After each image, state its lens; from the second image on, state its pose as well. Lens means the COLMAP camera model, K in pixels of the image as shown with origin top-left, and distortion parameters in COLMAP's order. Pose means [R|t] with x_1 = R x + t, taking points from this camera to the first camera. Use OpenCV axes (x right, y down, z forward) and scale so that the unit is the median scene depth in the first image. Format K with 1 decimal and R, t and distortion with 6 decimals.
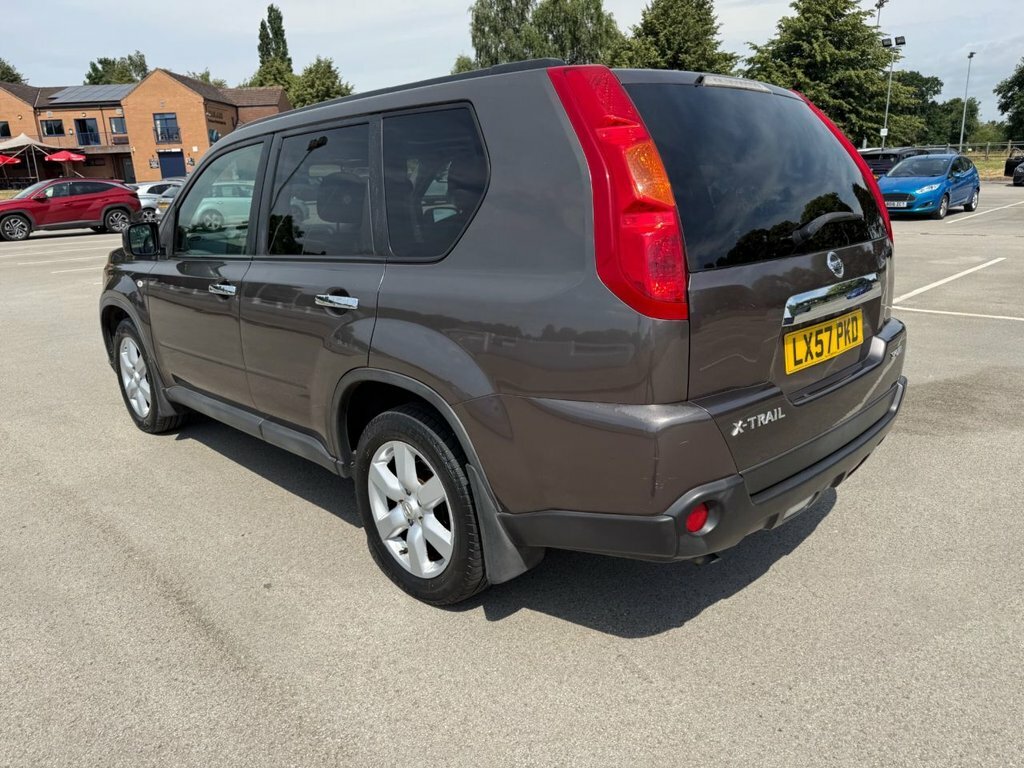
lens RADIAL K [[735.0, 0, 514.0], [0, 735.0, 385.1], [0, 0, 1]] dist [0.013883, -0.018383]
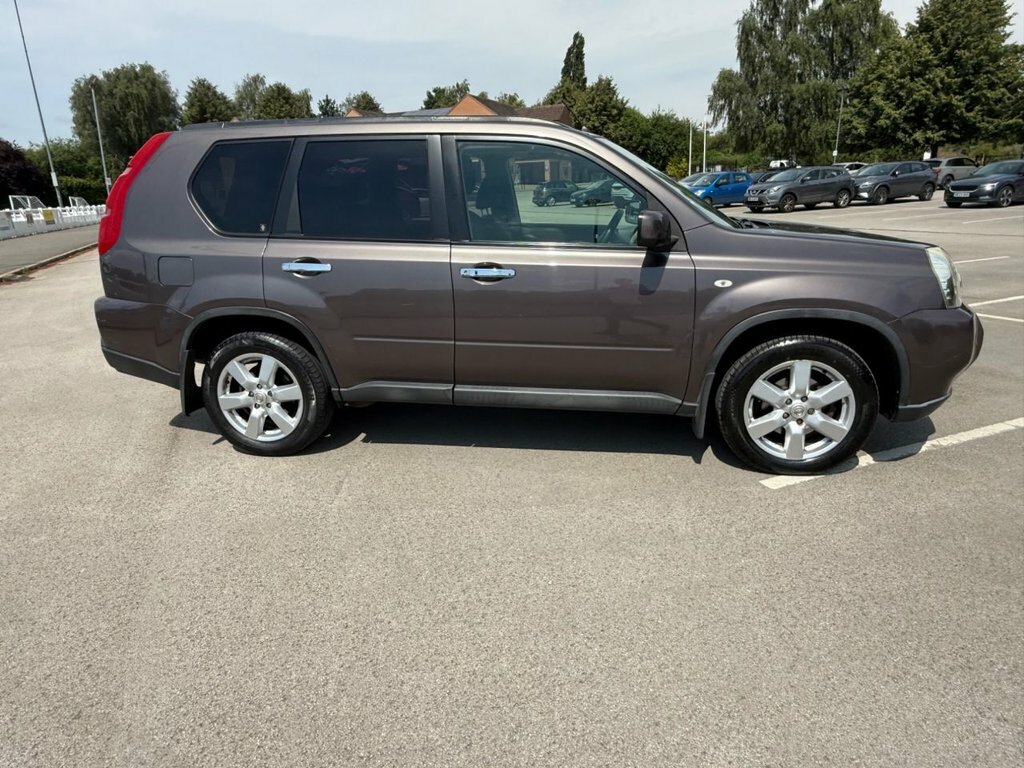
lens RADIAL K [[658.8, 0, 511.4], [0, 658.8, 385.9], [0, 0, 1]] dist [-0.001216, 0.002211]
pose [[0.924583, 0.108733, -0.365135, 0.054507], [-0.099462, 0.994061, 0.044163, 0.002225], [0.367769, -0.004515, 0.929906, -0.007126]]
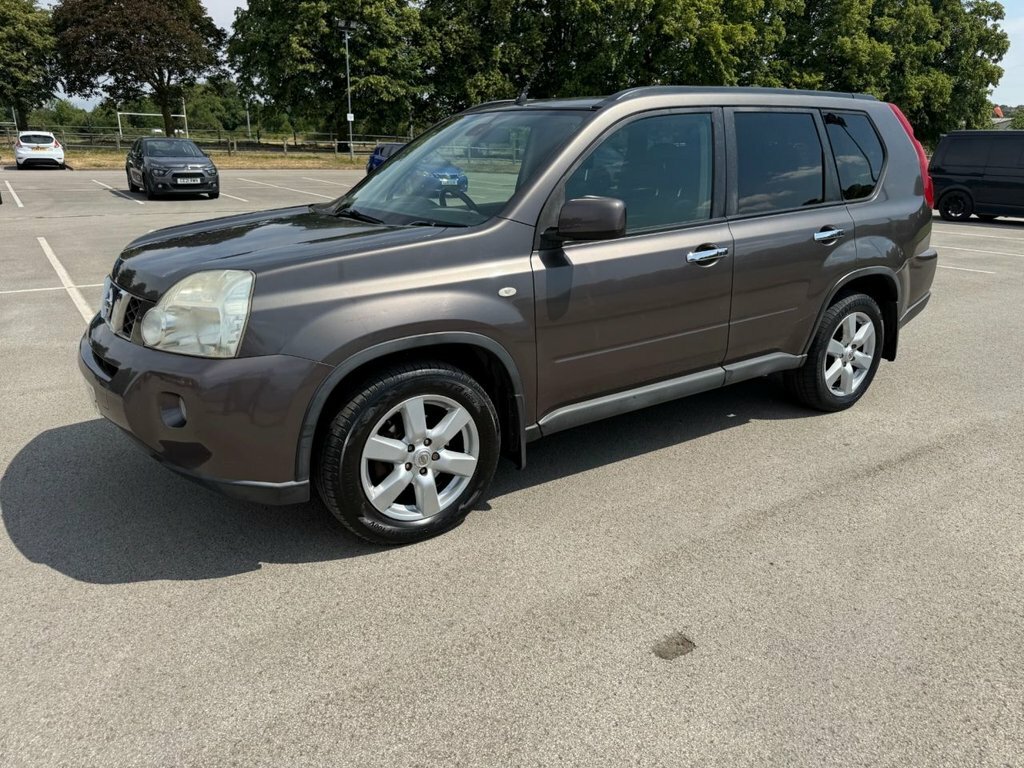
lens RADIAL K [[735.0, 0, 518.2], [0, 735.0, 382.7], [0, 0, 1]] dist [0.013883, -0.018383]
pose [[0.169542, -0.264859, 0.949266, -0.111114], [0.251540, 0.942937, 0.218168, -0.019144], [-0.952882, 0.201789, 0.226490, 0.080474]]
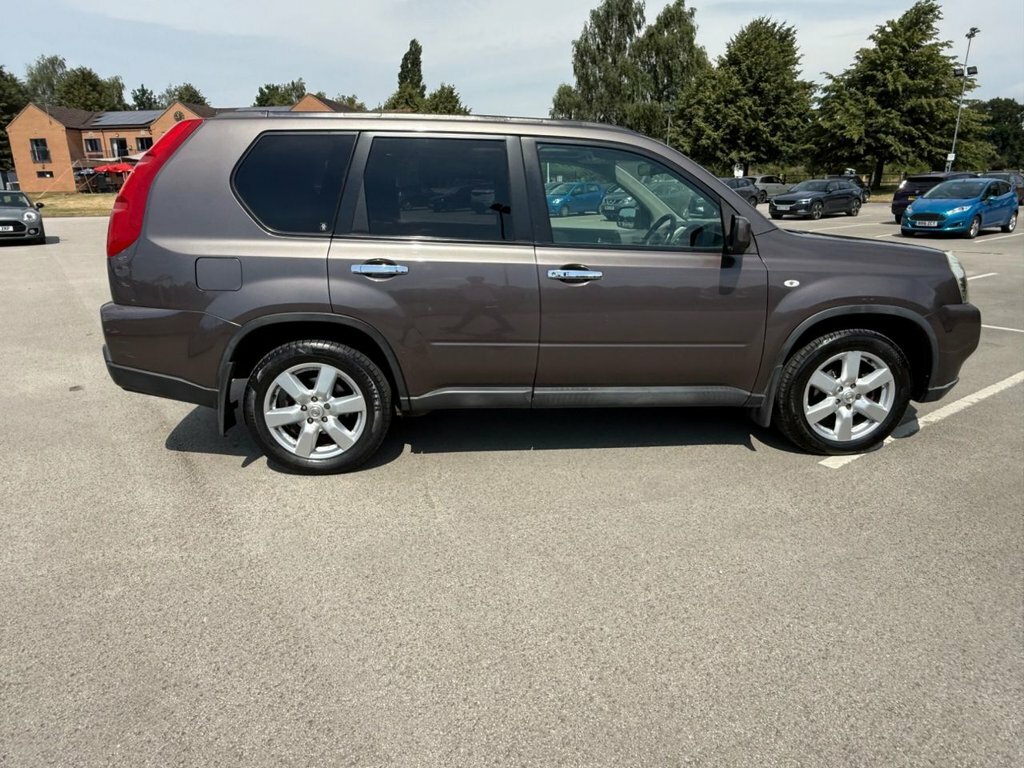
lens RADIAL K [[658.8, 0, 515.9], [0, 658.8, 374.9], [0, 0, 1]] dist [-0.001216, 0.002211]
pose [[0.988904, 0.062298, -0.134865, 0.027501], [-0.062718, 0.998031, 0.001137, 0.004833], [0.134670, 0.007334, 0.990863, -0.013896]]
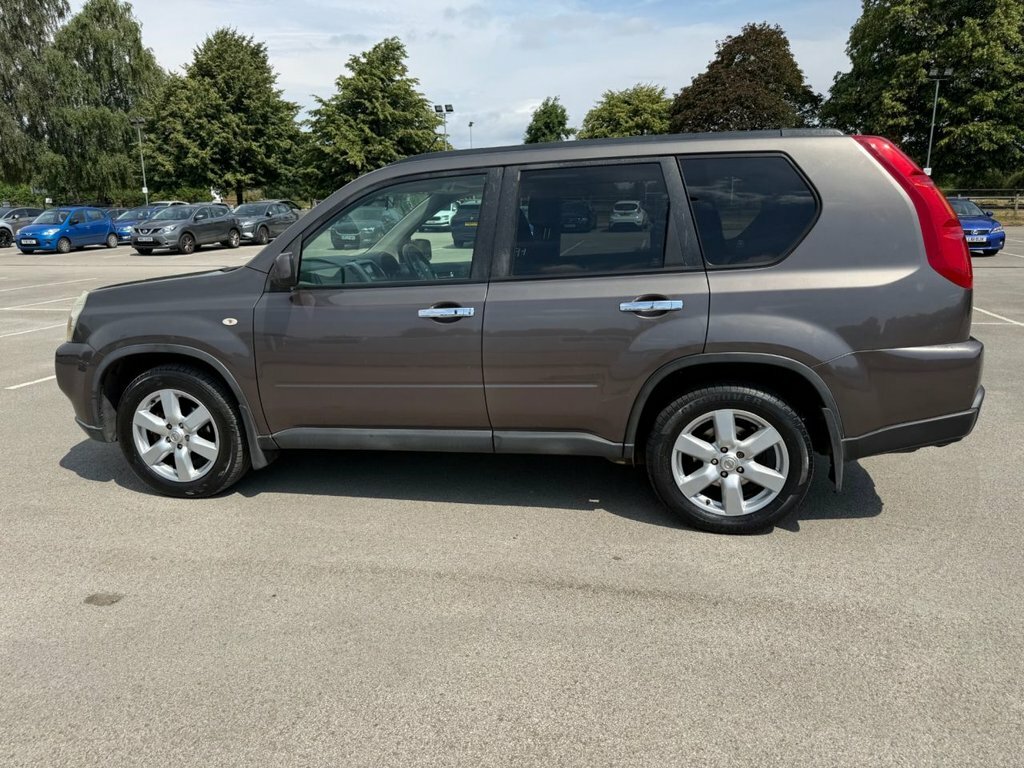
lens RADIAL K [[735.0, 0, 515.1], [0, 735.0, 386.4], [0, 0, 1]] dist [0.013883, -0.018383]
pose [[0.826161, -0.112480, 0.552092, -0.068093], [0.143660, 0.989537, -0.013374, 0.000081], [-0.544811, 0.090363, 0.833676, 0.007496]]
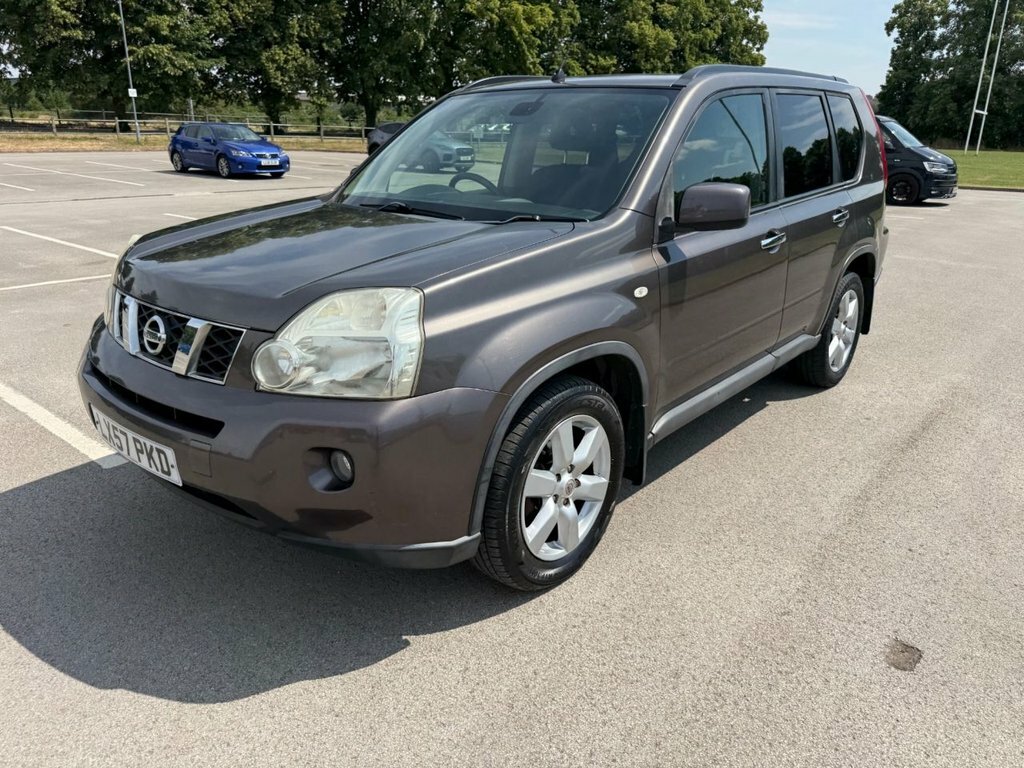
lens RADIAL K [[735.0, 0, 521.1], [0, 735.0, 390.3], [0, 0, 1]] dist [0.013883, -0.018383]
pose [[-0.098209, -0.299571, 0.949006, -0.104221], [0.261343, 0.912382, 0.315055, -0.026518], [-0.960237, 0.278957, -0.011313, 0.106321]]
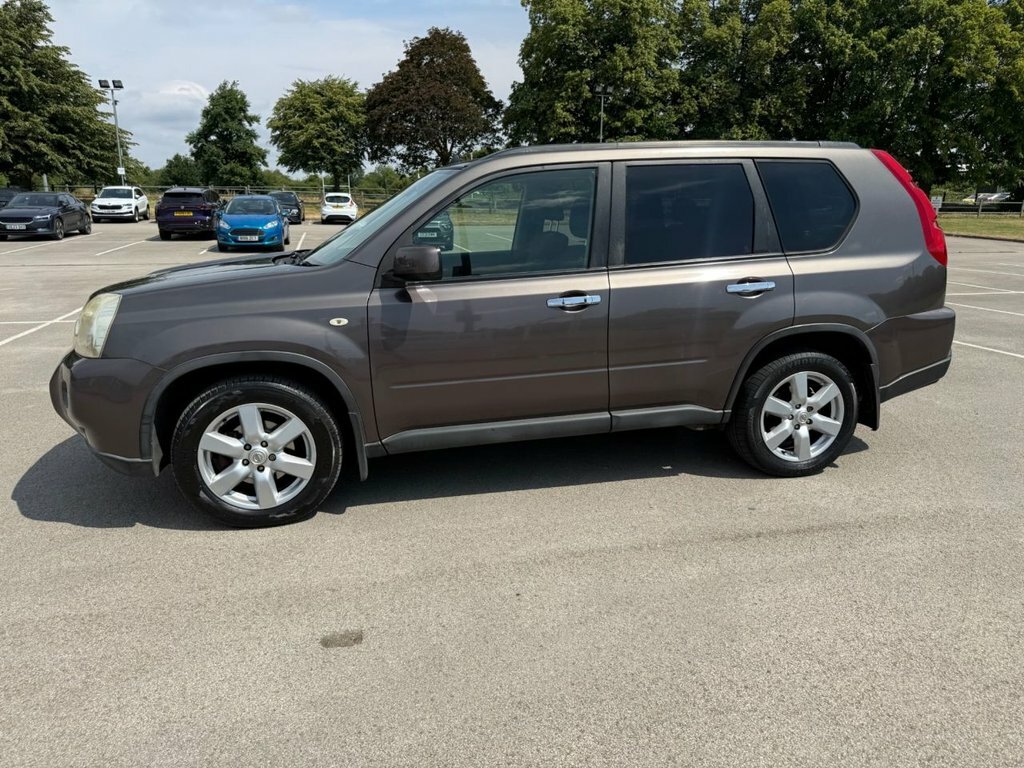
lens RADIAL K [[735.0, 0, 516.0], [0, 735.0, 379.8], [0, 0, 1]] dist [0.013883, -0.018383]
pose [[0.512382, -0.169217, 0.841921, -0.103059], [0.217319, 0.974032, 0.063512, -0.007912], [-0.830805, 0.150422, 0.535851, 0.039500]]
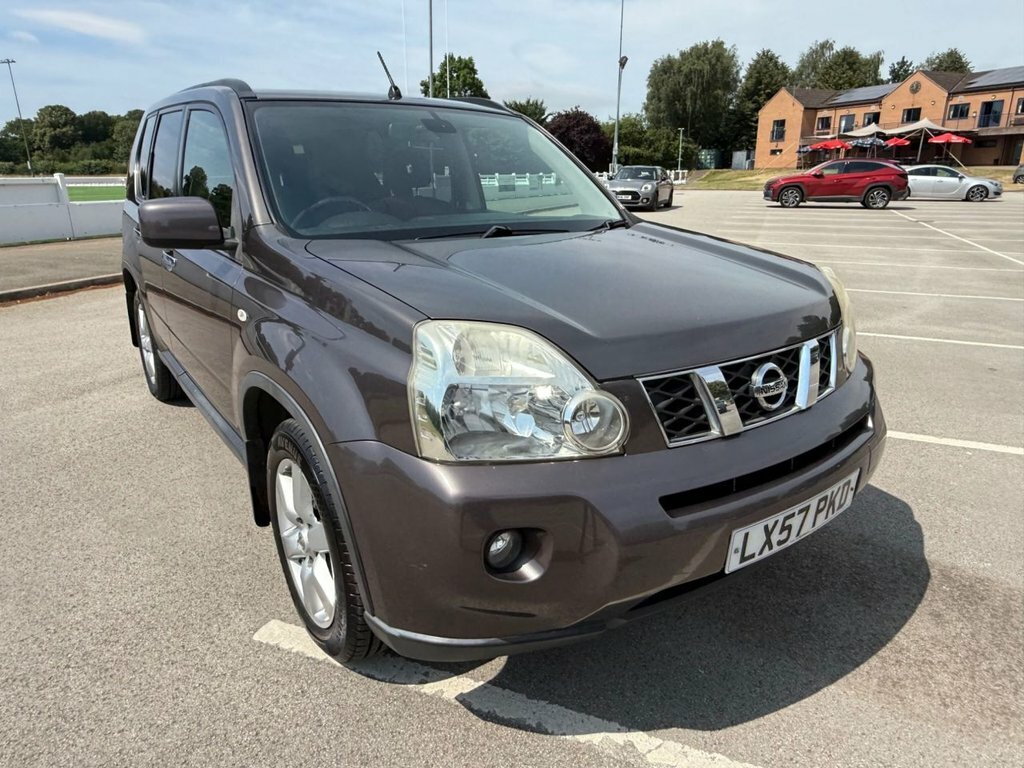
lens RADIAL K [[658.8, 0, 508.9], [0, 658.8, 374.0], [0, 0, 1]] dist [-0.001216, 0.002211]
pose [[0.389192, 0.300947, -0.870609, 0.098704], [-0.264116, 0.941901, 0.207522, -0.018755], [0.882481, 0.149175, 0.446065, 0.063263]]
